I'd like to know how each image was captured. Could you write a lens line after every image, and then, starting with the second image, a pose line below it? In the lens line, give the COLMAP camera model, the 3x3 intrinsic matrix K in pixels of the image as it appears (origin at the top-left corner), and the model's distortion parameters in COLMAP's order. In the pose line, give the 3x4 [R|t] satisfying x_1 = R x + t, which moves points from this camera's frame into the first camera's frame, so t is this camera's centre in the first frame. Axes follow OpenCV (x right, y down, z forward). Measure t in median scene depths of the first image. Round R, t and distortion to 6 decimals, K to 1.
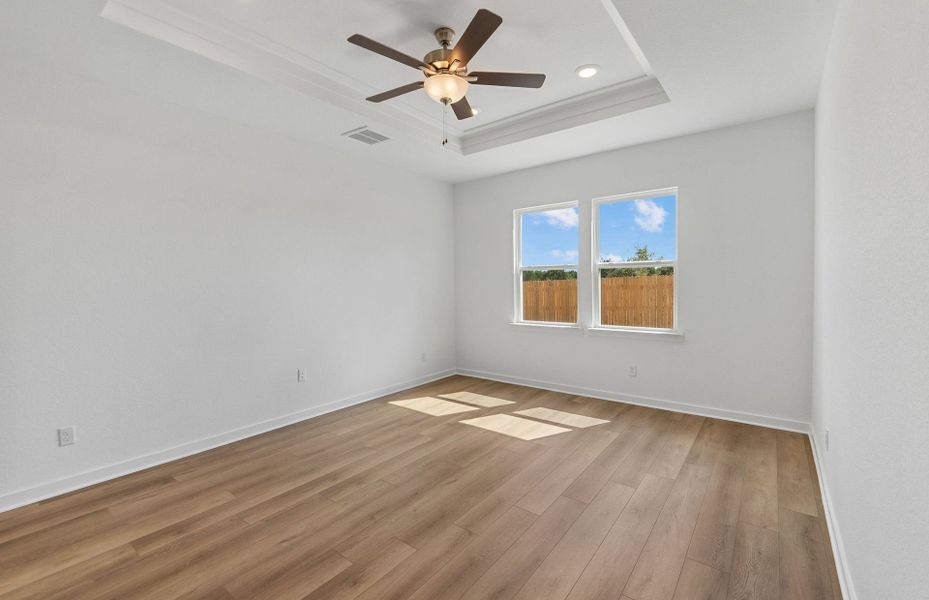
lens RADIAL K [[407.8, 0, 467.8], [0, 407.8, 295.2], [0, 0, 1]] dist [-0.001275, -0.000126]
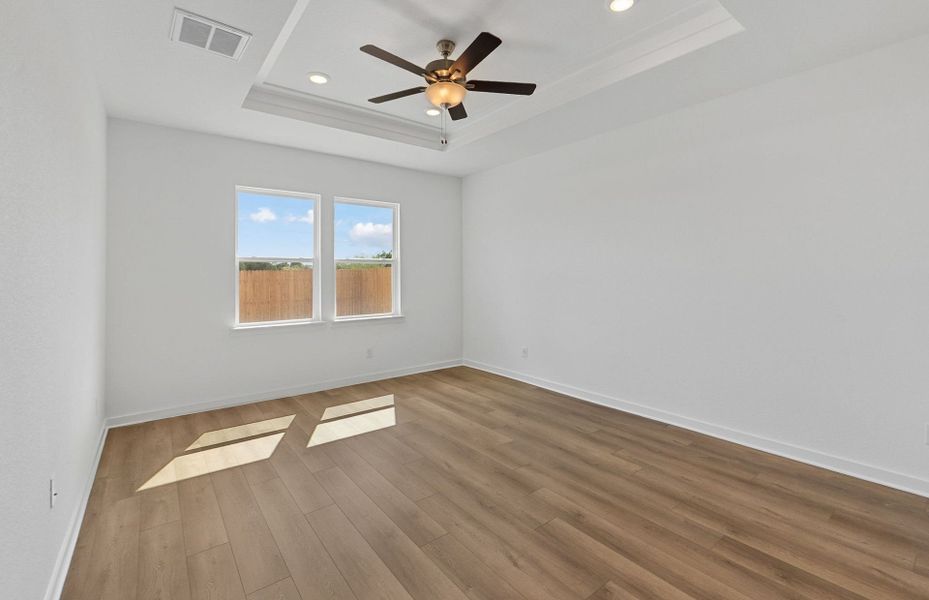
lens RADIAL K [[407.8, 0, 467.8], [0, 407.8, 295.2], [0, 0, 1]] dist [-0.001275, -0.000126]
pose [[0.230001, -0.047792, 0.972016, -0.951540], [0.029545, 0.998676, 0.042112, -0.028535], [-0.972742, 0.019033, 0.231108, 0.629070]]
